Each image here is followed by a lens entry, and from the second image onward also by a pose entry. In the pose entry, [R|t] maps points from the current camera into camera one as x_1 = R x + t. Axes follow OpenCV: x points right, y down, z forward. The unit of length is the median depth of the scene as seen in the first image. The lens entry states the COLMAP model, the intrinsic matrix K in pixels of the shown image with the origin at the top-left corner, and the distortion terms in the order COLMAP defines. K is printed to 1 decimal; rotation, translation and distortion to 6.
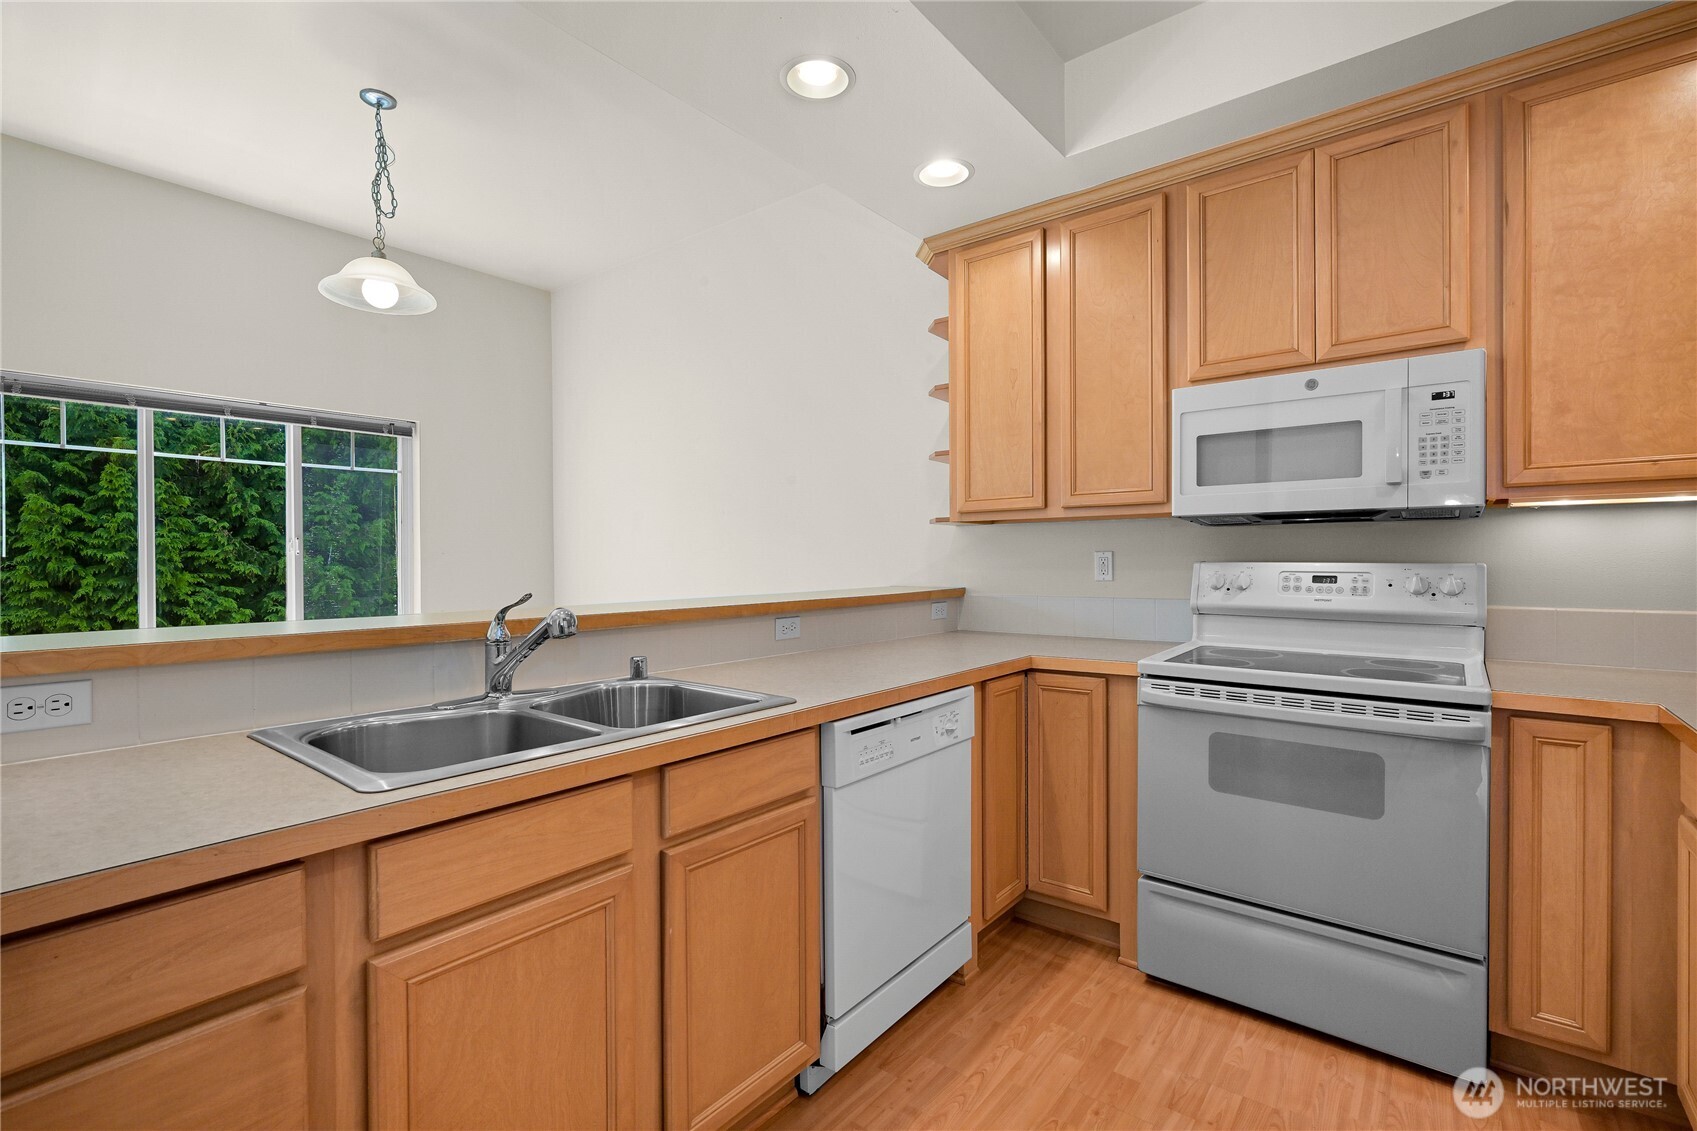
lens RADIAL K [[764.1, 0, 848.5], [0, 764.1, 565.5], [0, 0, 1]] dist [-0.002015, -0.000225]
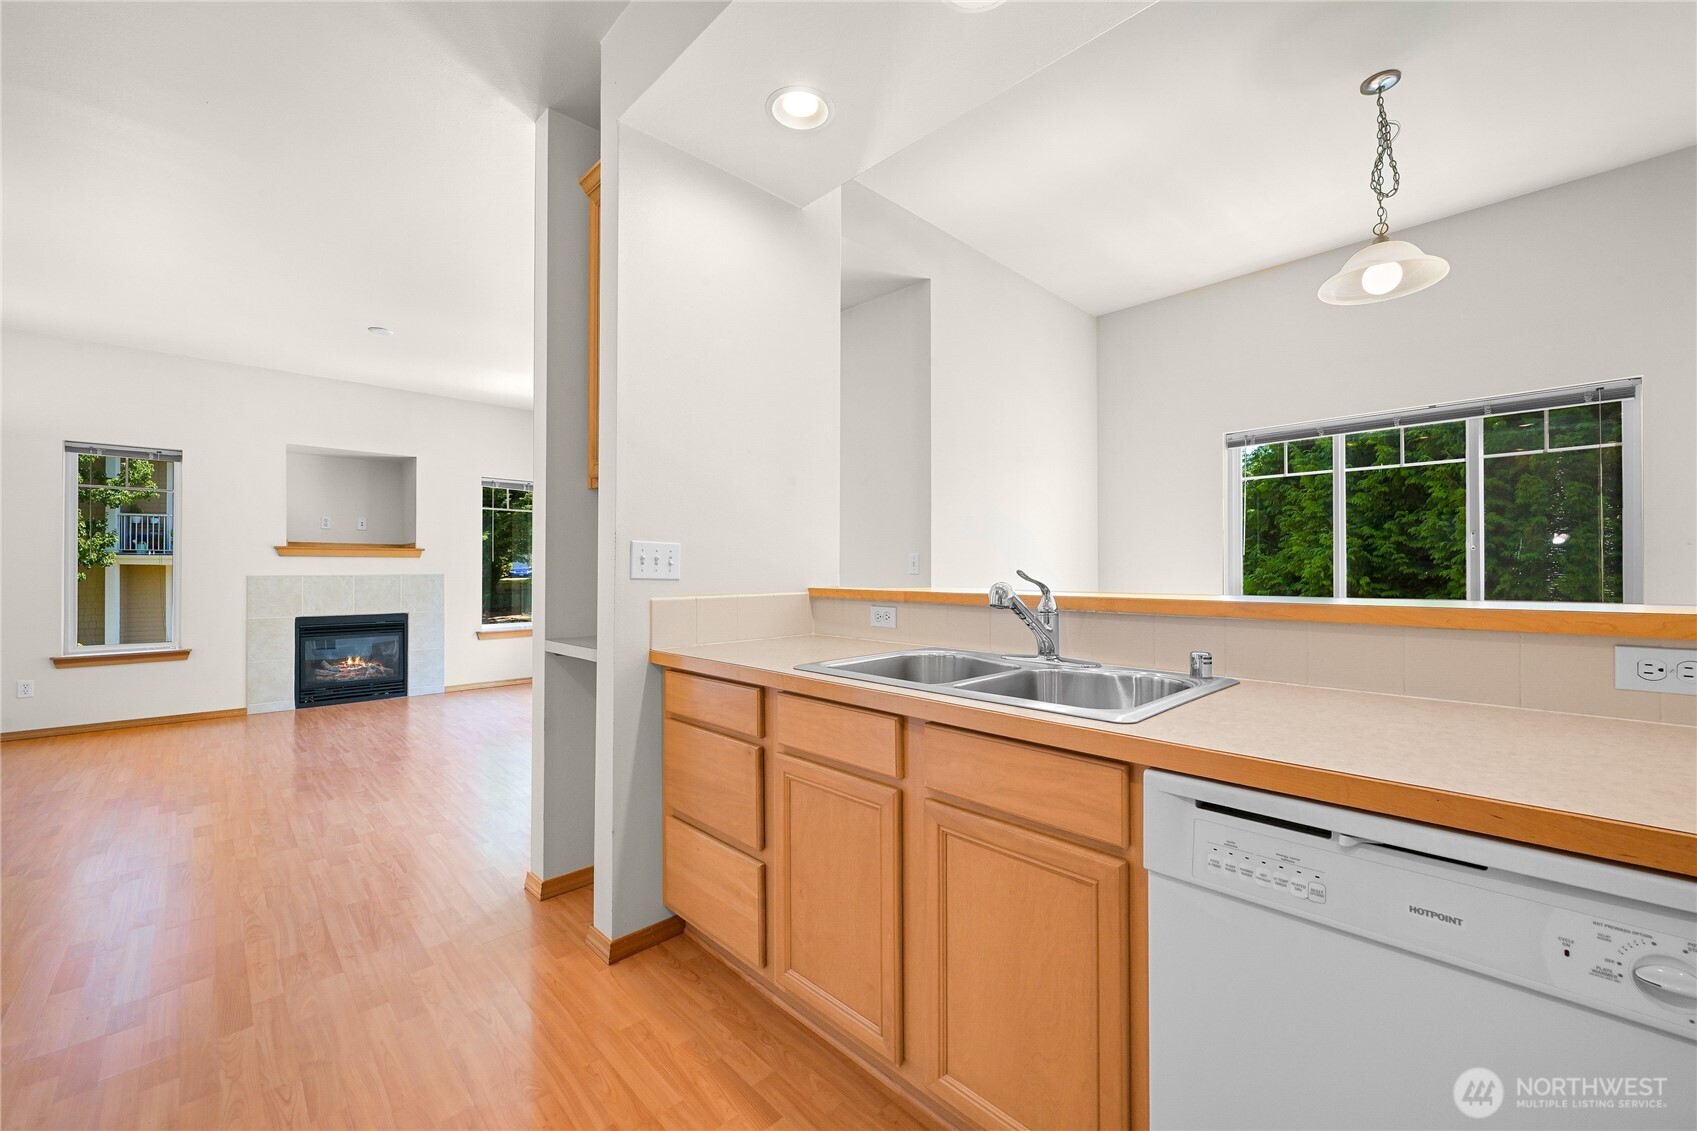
lens RADIAL K [[651.5, 0, 848.5], [0, 651.5, 565.5], [0, 0, 1]] dist [0.000643, -0.000045]
pose [[-0.118374, -0.001043, -0.992969, 0.311094], [-0.003649, 0.999993, -0.000616, 0.015536], [0.992962, 0.003550, -0.118377, 0.435057]]
